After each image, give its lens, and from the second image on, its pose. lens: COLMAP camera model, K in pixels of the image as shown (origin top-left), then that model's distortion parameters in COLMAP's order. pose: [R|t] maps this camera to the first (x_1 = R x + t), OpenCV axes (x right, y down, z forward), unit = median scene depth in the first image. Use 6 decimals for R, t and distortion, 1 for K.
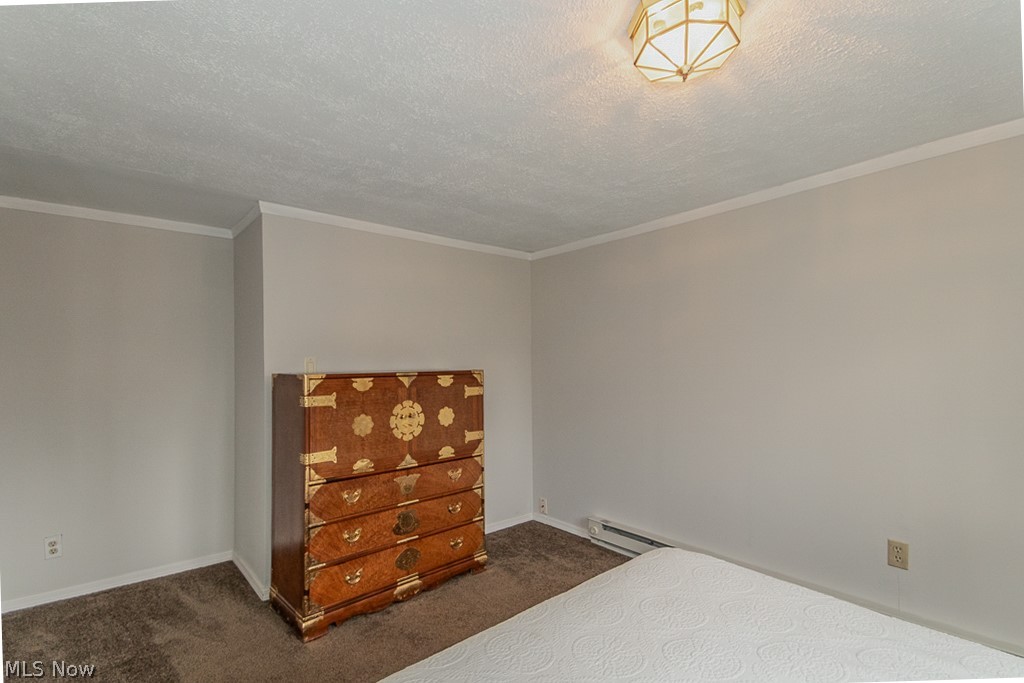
lens RADIAL K [[475.4, 0, 512.1], [0, 475.4, 343.0], [0, 0, 1]] dist [0.009951, -0.001162]
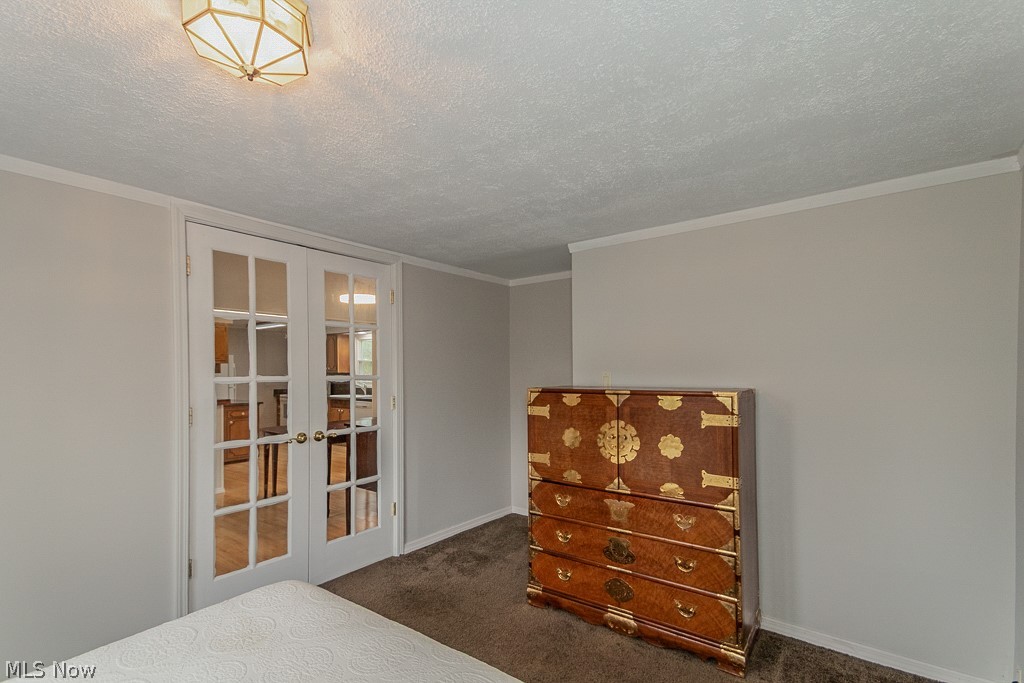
lens RADIAL K [[475.4, 0, 507.6], [0, 475.4, 373.1], [0, 0, 1]] dist [0.009951, -0.001162]
pose [[0.186112, -0.001136, -0.982528, 0.661654], [0.030717, 0.999517, 0.004663, 0.017976], [0.982048, -0.031049, 0.186057, 0.628458]]
